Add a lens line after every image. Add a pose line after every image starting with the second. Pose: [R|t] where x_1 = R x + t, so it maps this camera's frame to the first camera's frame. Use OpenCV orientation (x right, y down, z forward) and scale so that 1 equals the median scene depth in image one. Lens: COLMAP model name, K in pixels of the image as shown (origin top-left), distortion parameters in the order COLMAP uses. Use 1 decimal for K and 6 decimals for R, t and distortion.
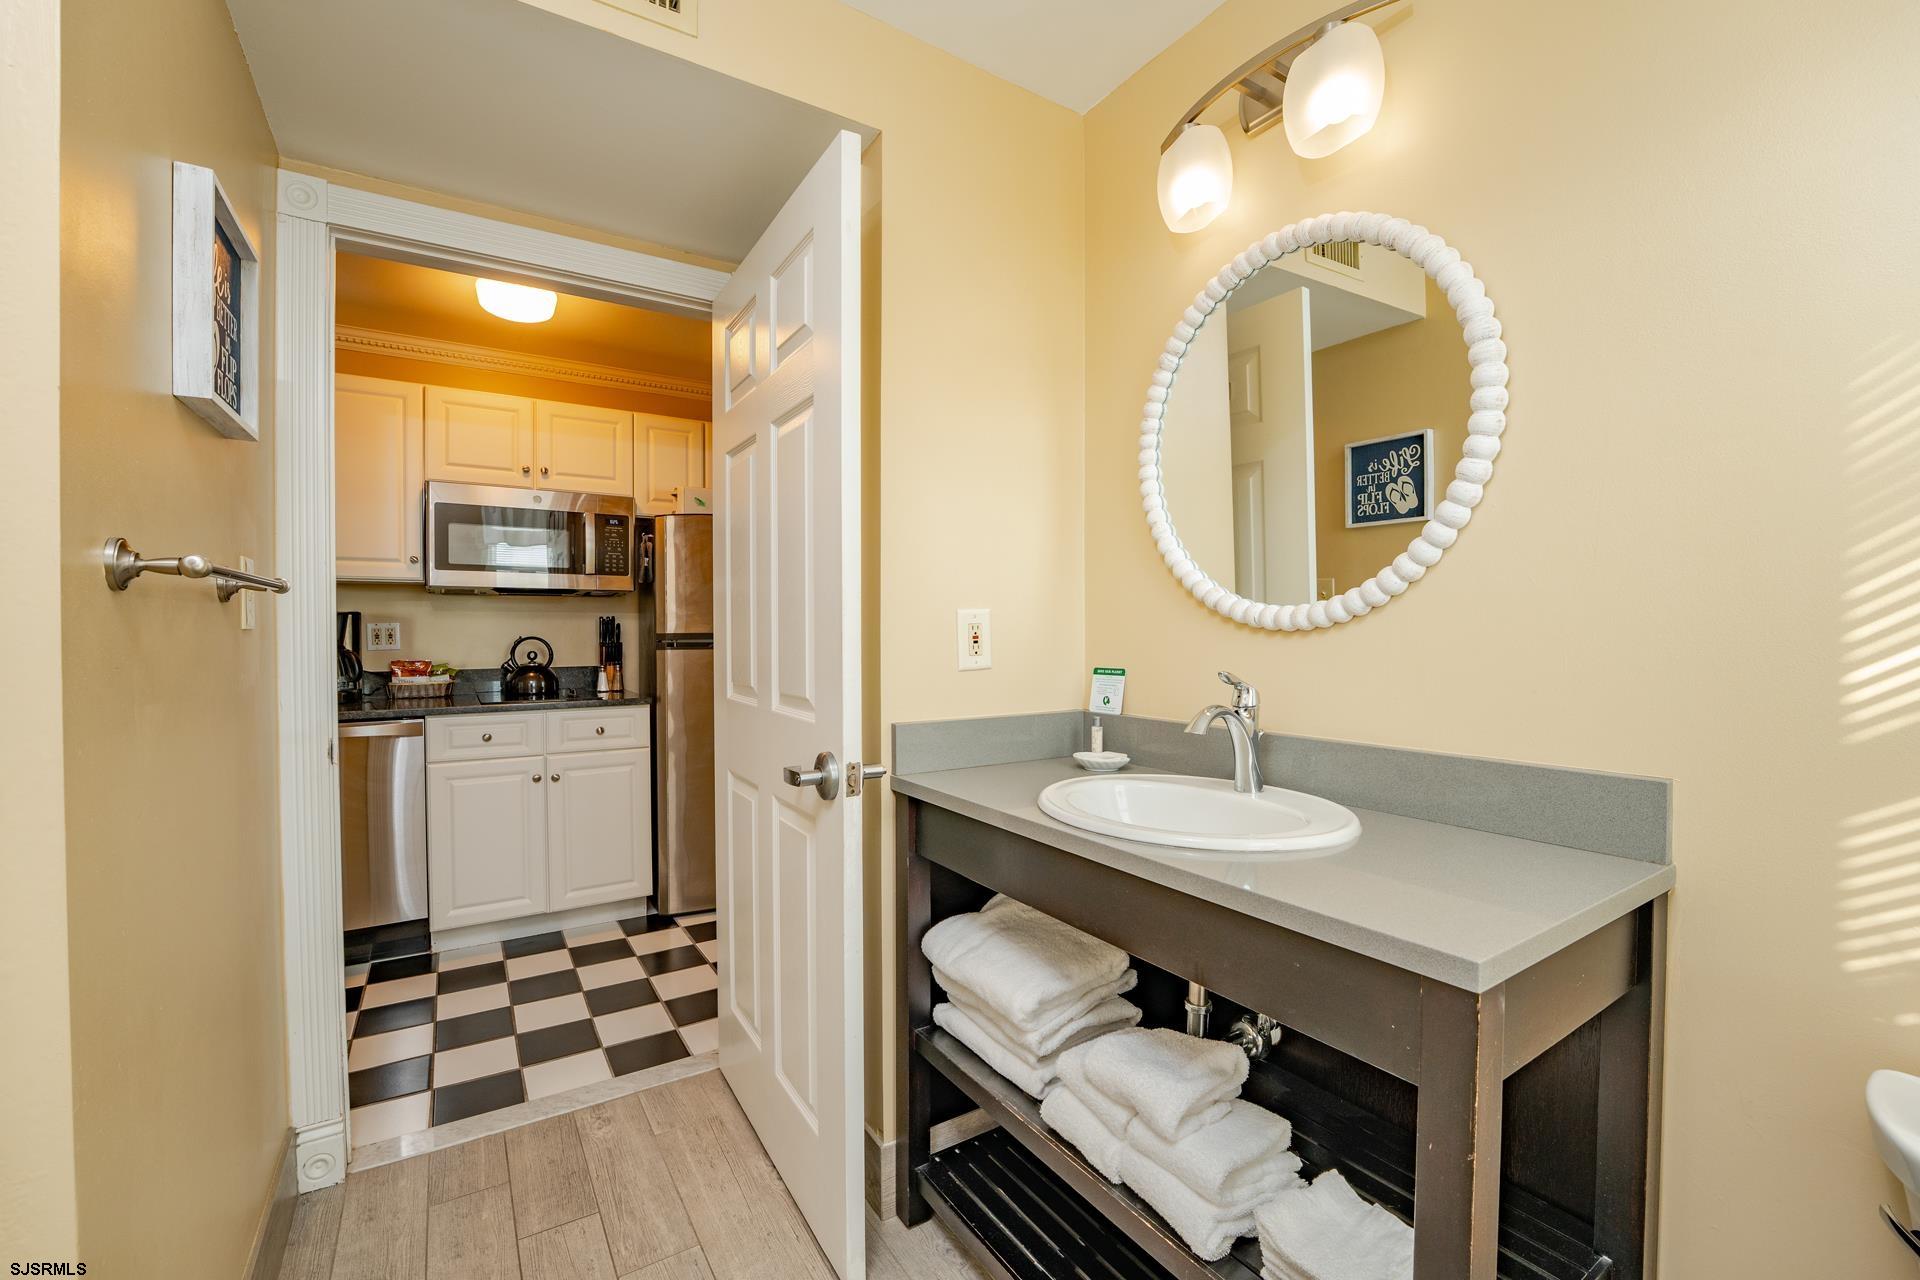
lens RADIAL K [[772.8, 0, 965.9], [0, 772.8, 645.2], [0, 0, 1]] dist [-0.016122, -0.000035]
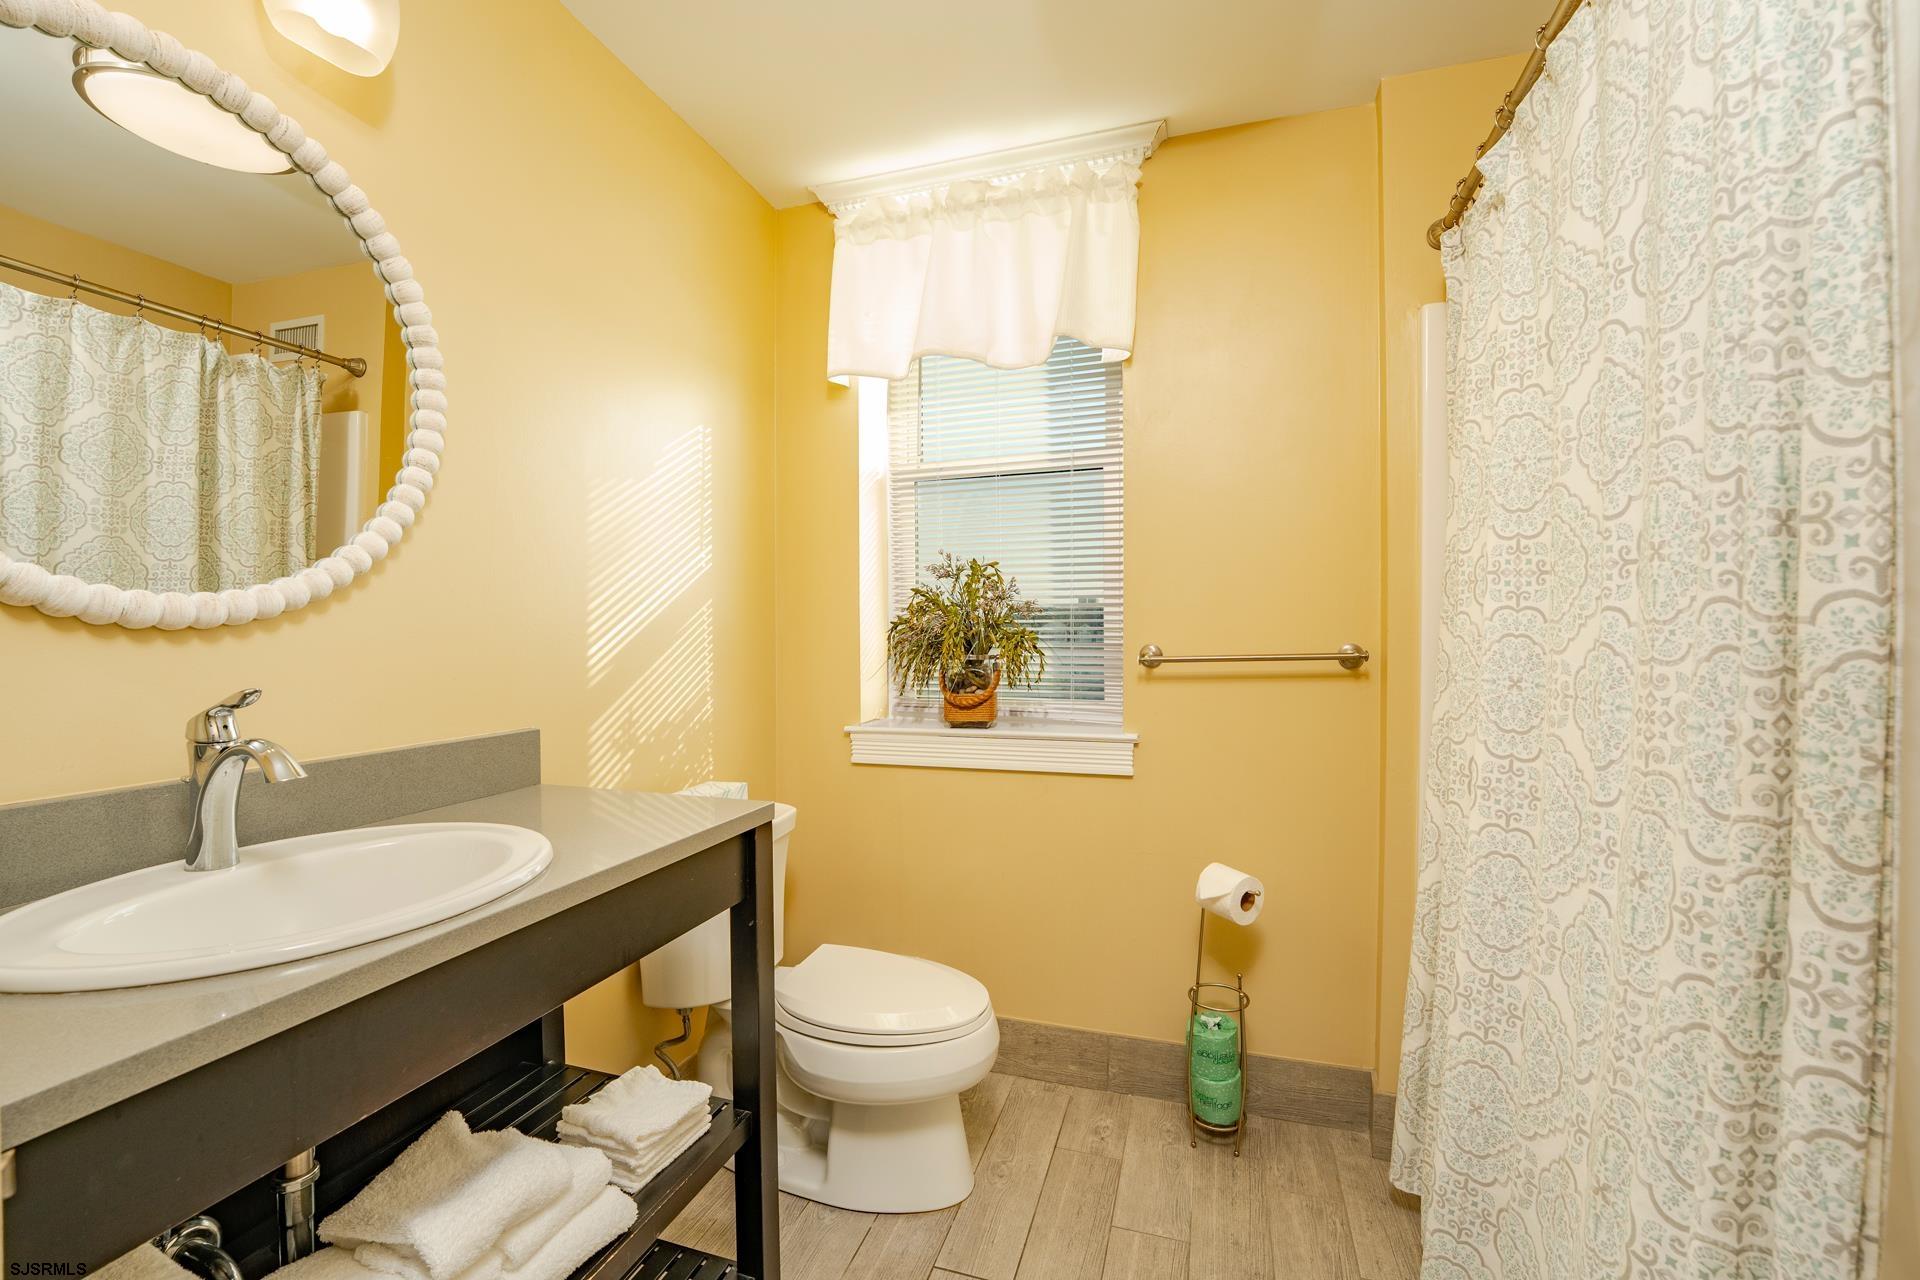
lens RADIAL K [[772.8, 0, 962.3], [0, 772.8, 636.5], [0, 0, 1]] dist [-0.016122, -0.000035]
pose [[-0.625697, -0.003170, 0.780060, -0.602720], [0.018375, 0.999654, 0.018801, -0.013235], [-0.779850, 0.026097, -0.625422, 0.975839]]
